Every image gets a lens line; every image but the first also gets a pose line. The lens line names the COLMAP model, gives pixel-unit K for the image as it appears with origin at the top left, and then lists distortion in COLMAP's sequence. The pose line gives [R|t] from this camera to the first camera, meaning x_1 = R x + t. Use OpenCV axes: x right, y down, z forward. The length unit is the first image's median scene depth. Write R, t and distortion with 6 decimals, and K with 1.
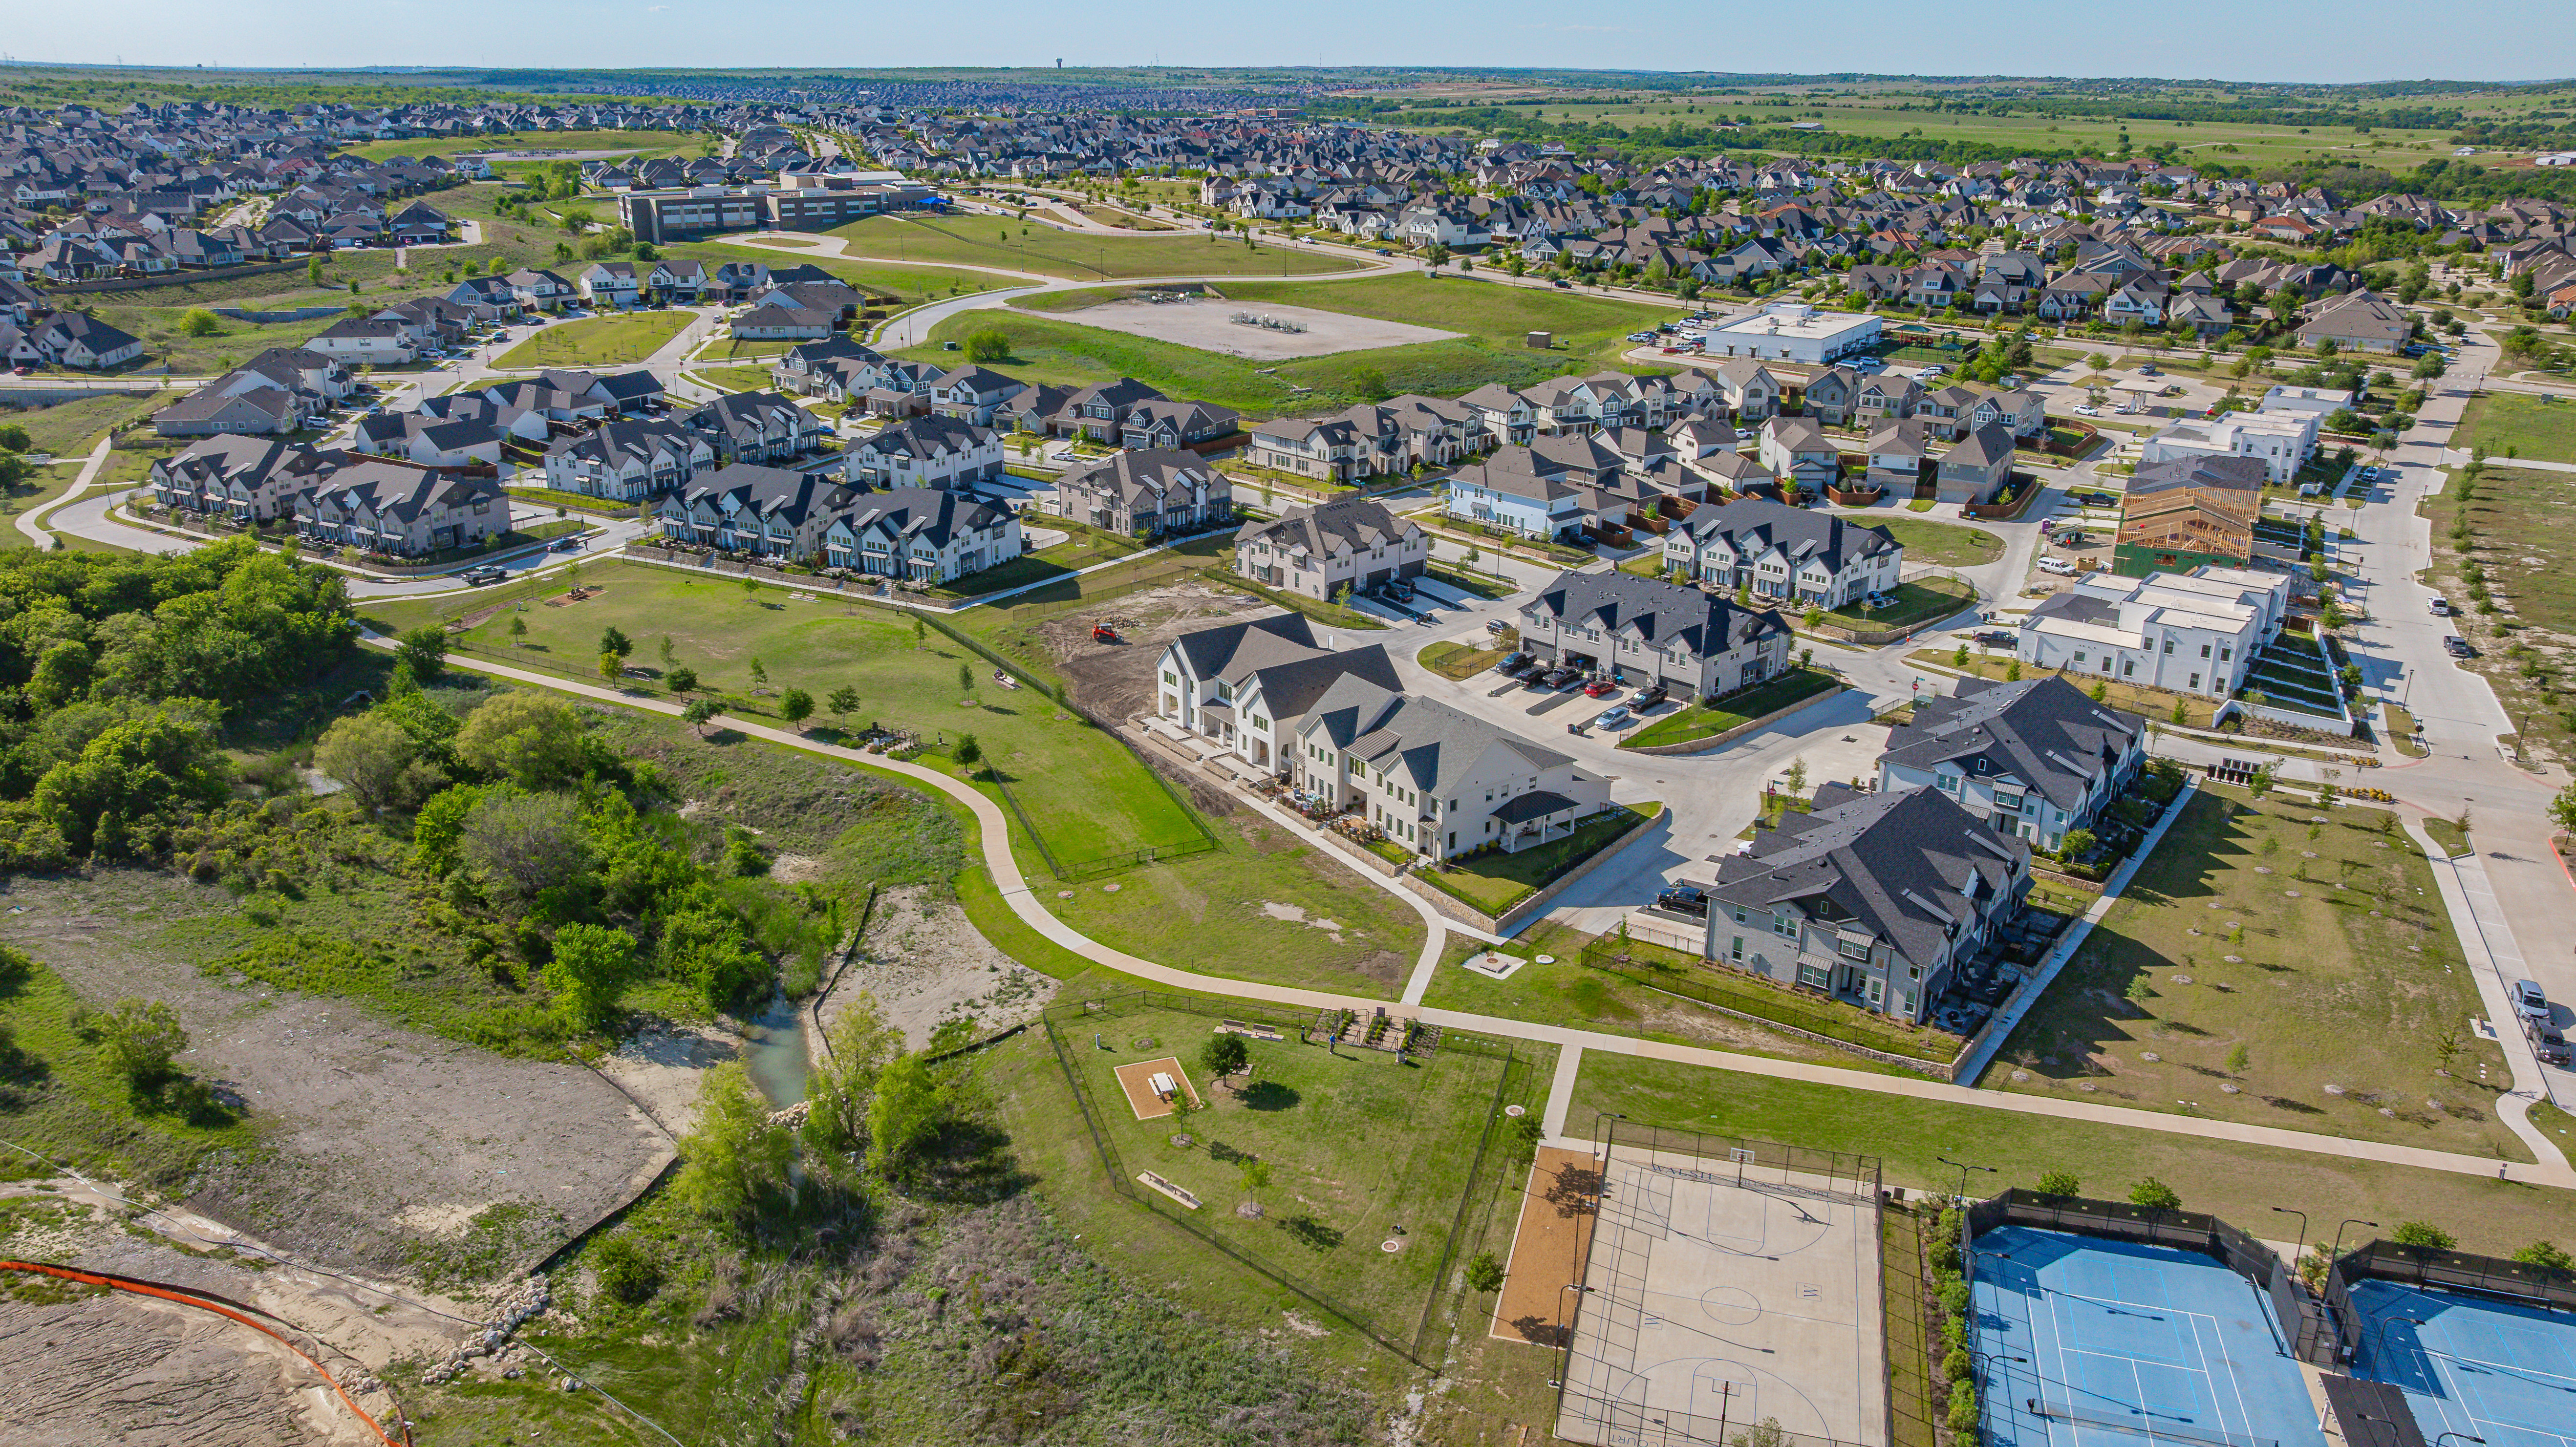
lens RADIAL K [[1819.2, 0, 1288.0], [0, 1819.2, 723.5], [0, 0, 1]] dist [-0.012133, -0.009706]
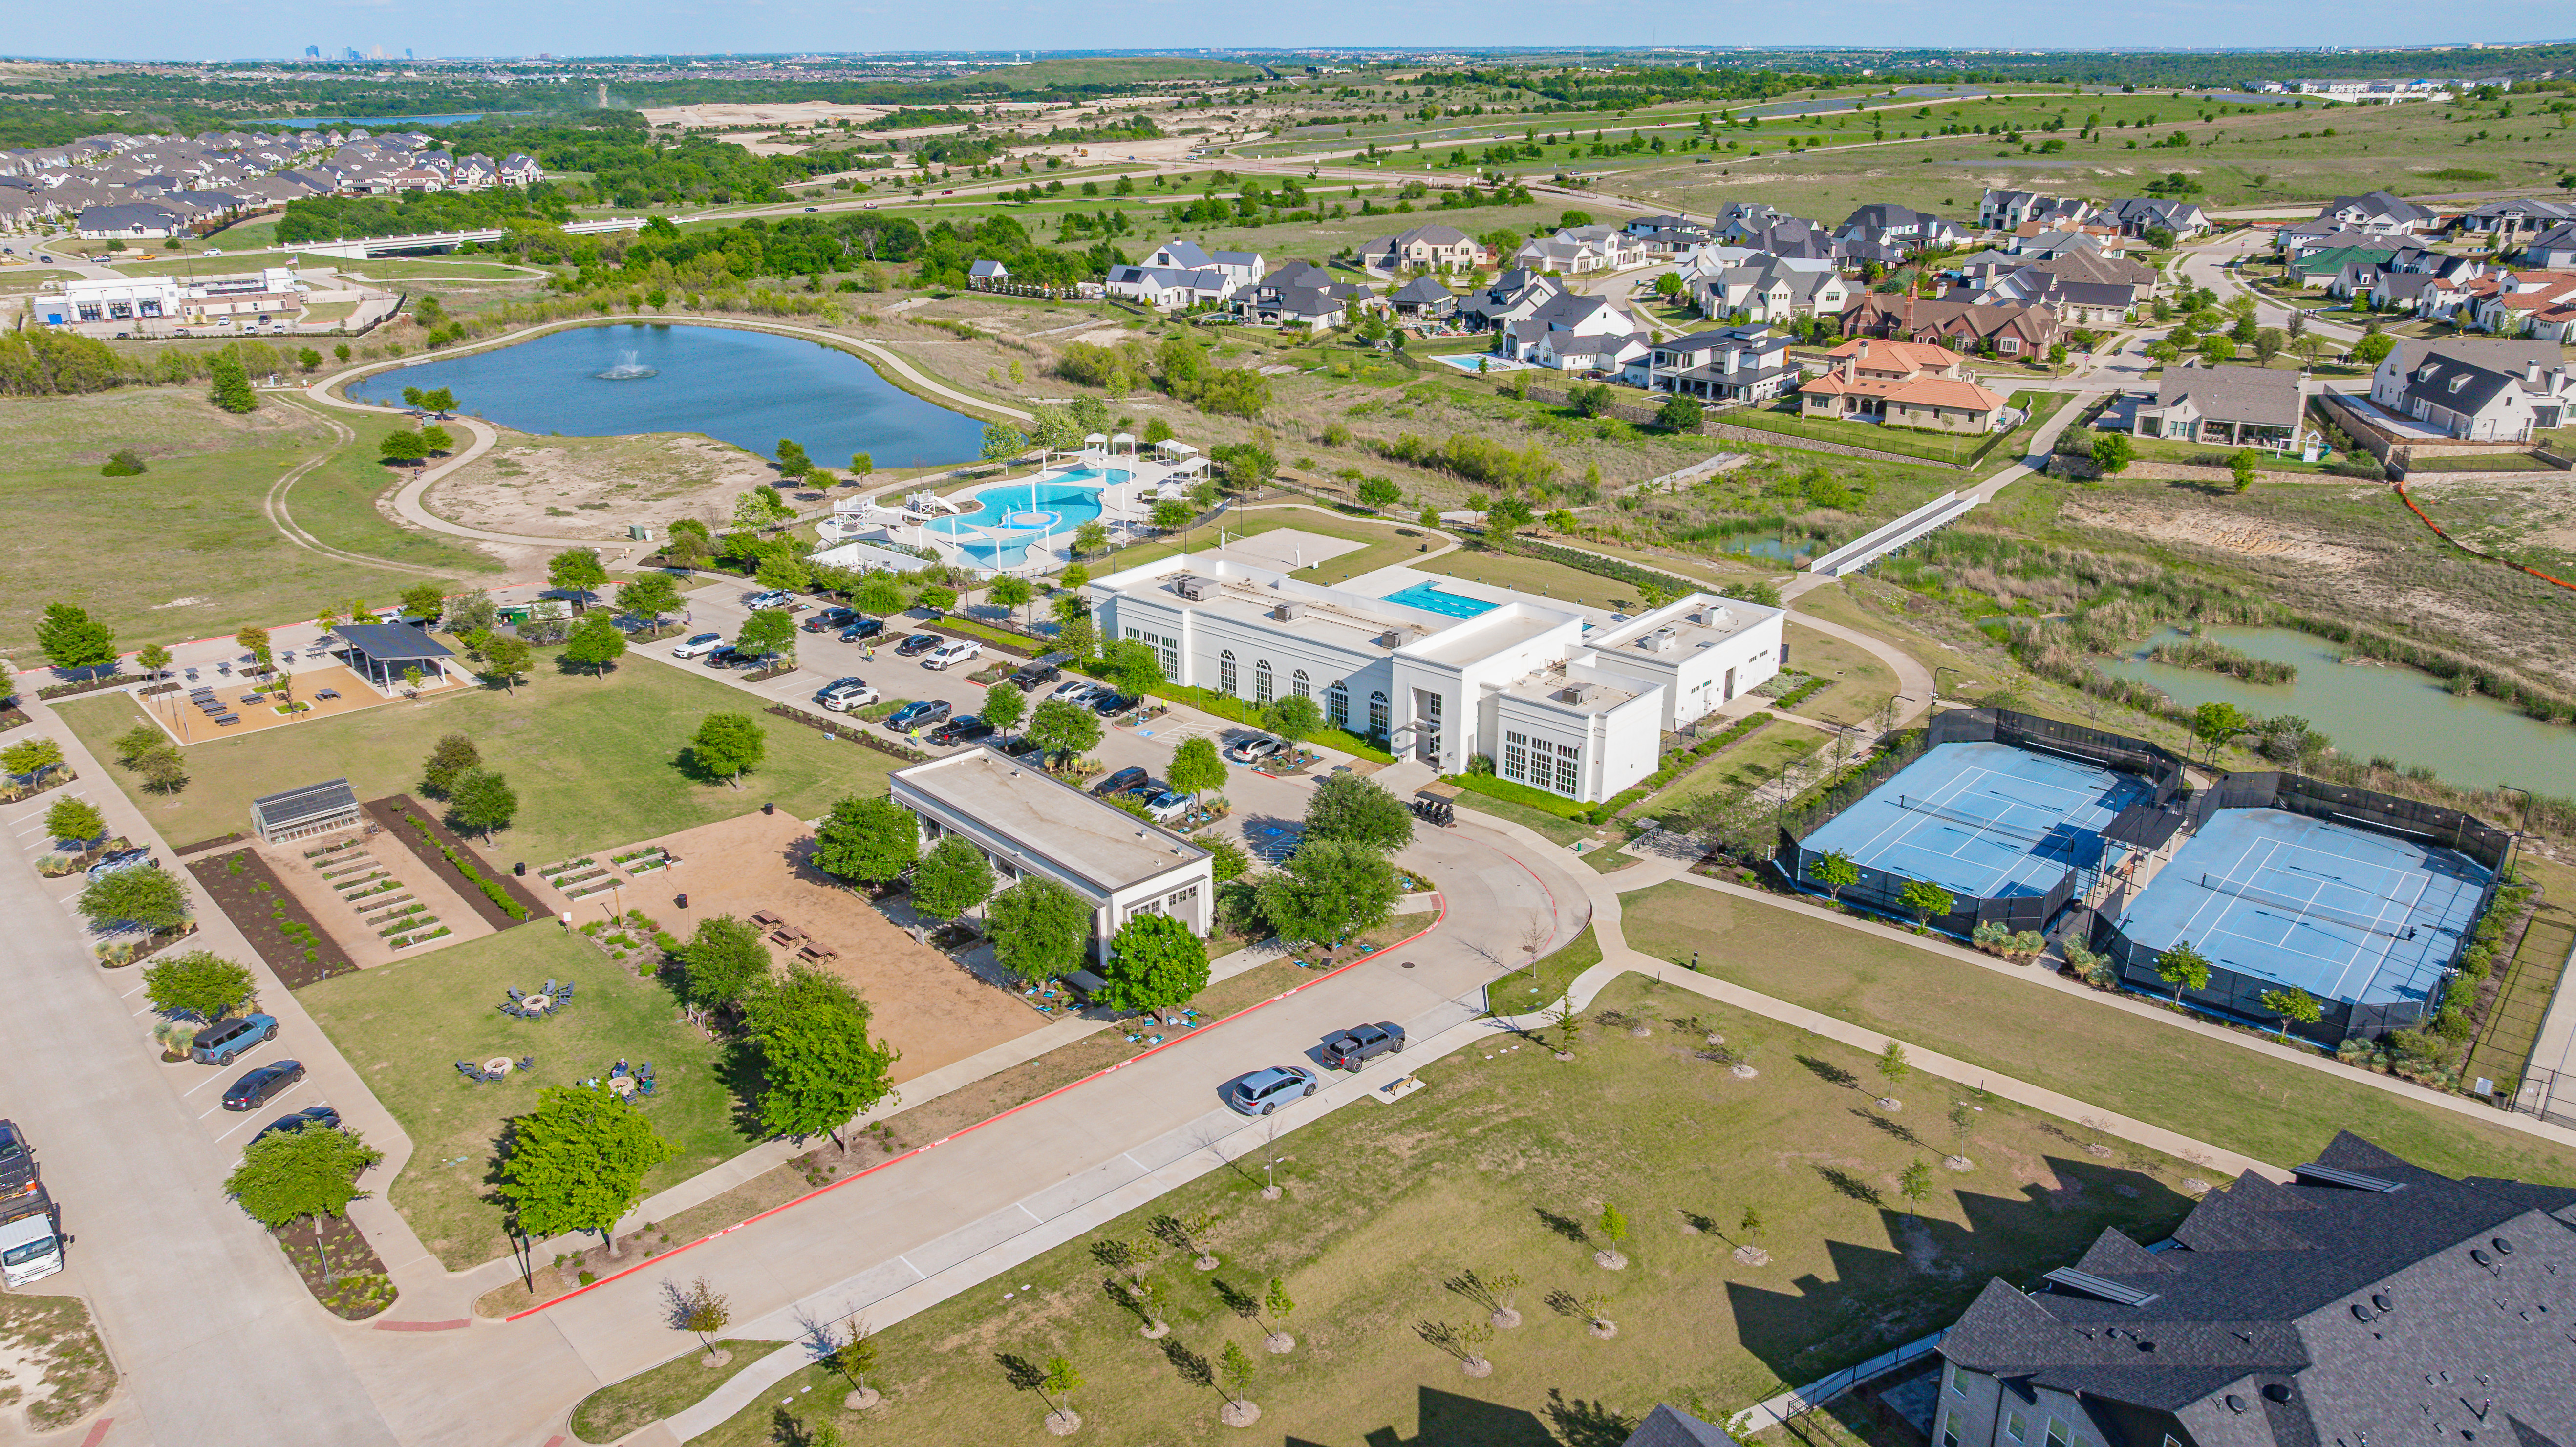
lens RADIAL K [[1827.2, 0, 1294.7], [0, 1827.2, 713.3], [0, 0, 1]] dist [-0.031504, 0.030988]
pose [[-0.905204, -0.147941, 0.398396, 0.294216], [0.145878, 0.772326, 0.618249, -0.259281], [-0.399156, 0.617759, -0.677531, 0.943314]]
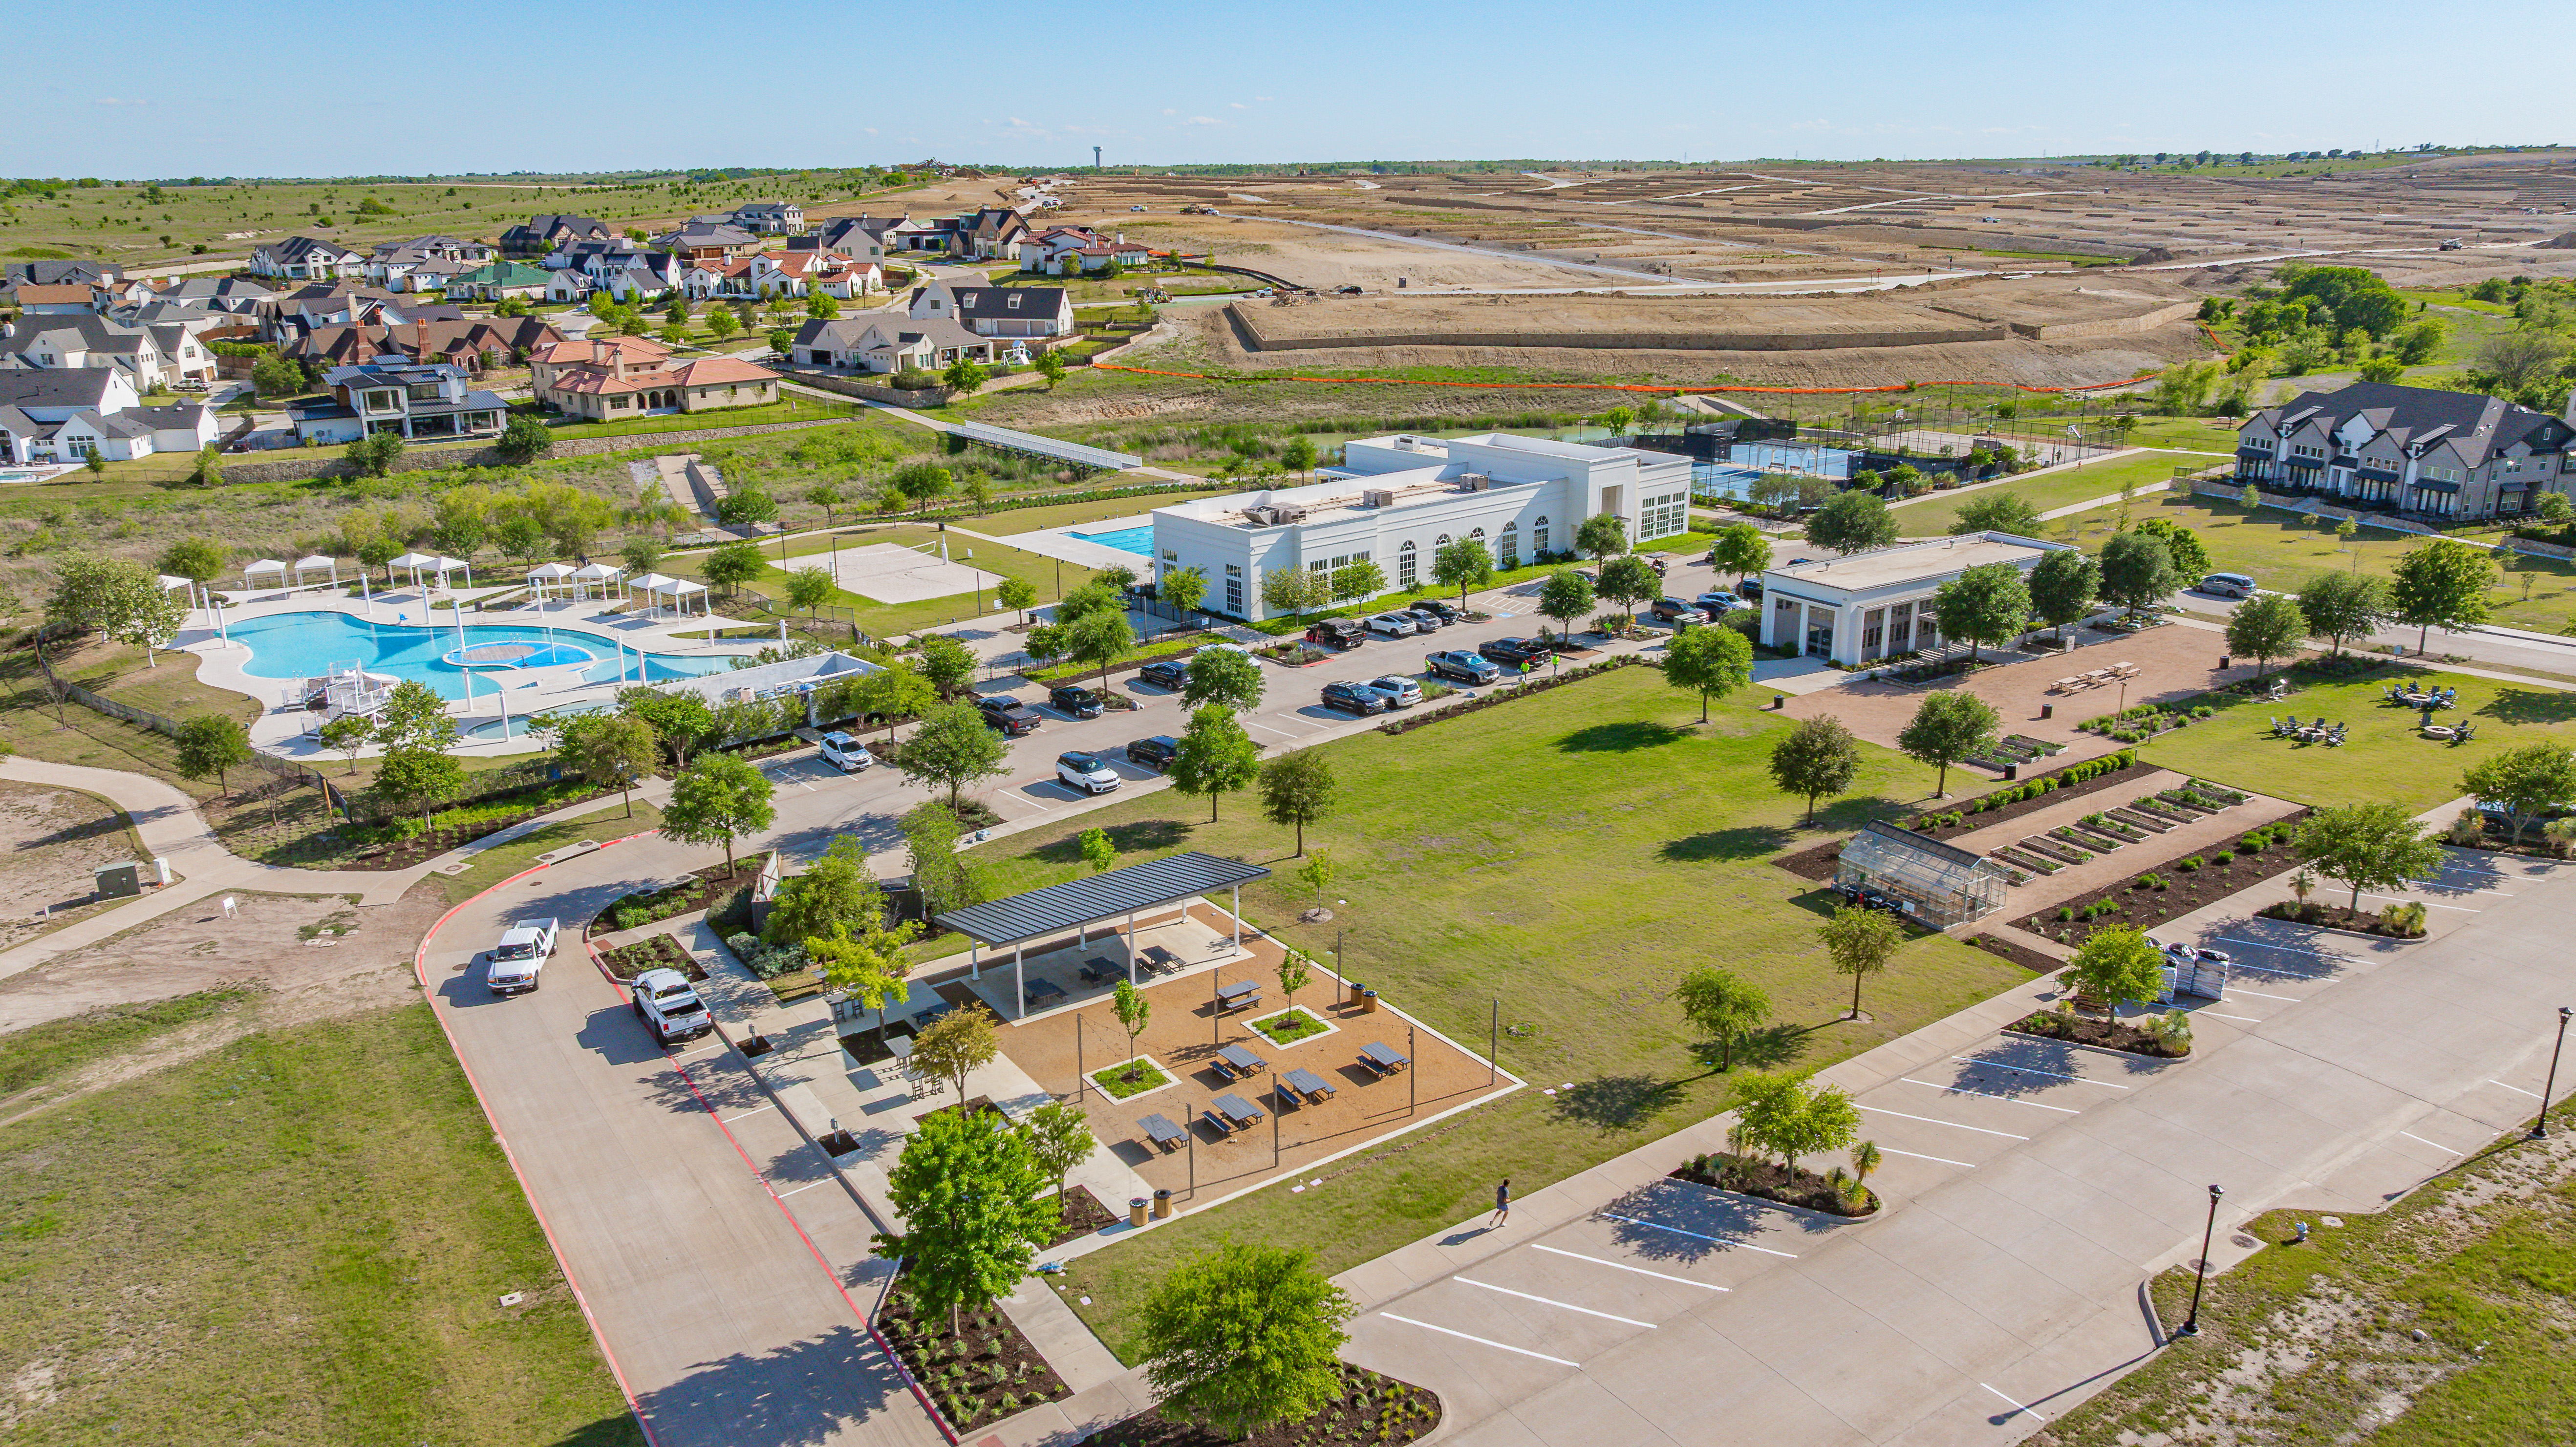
lens RADIAL K [[1827.2, 0, 1294.7], [0, 1827.2, 713.3], [0, 0, 1]] dist [-0.031504, 0.030988]
pose [[-0.553739, 0.236435, -0.798418, 1.251275], [-0.281910, 0.848989, 0.446928, -0.063752], [0.783518, 0.472564, -0.403465, 0.709206]]
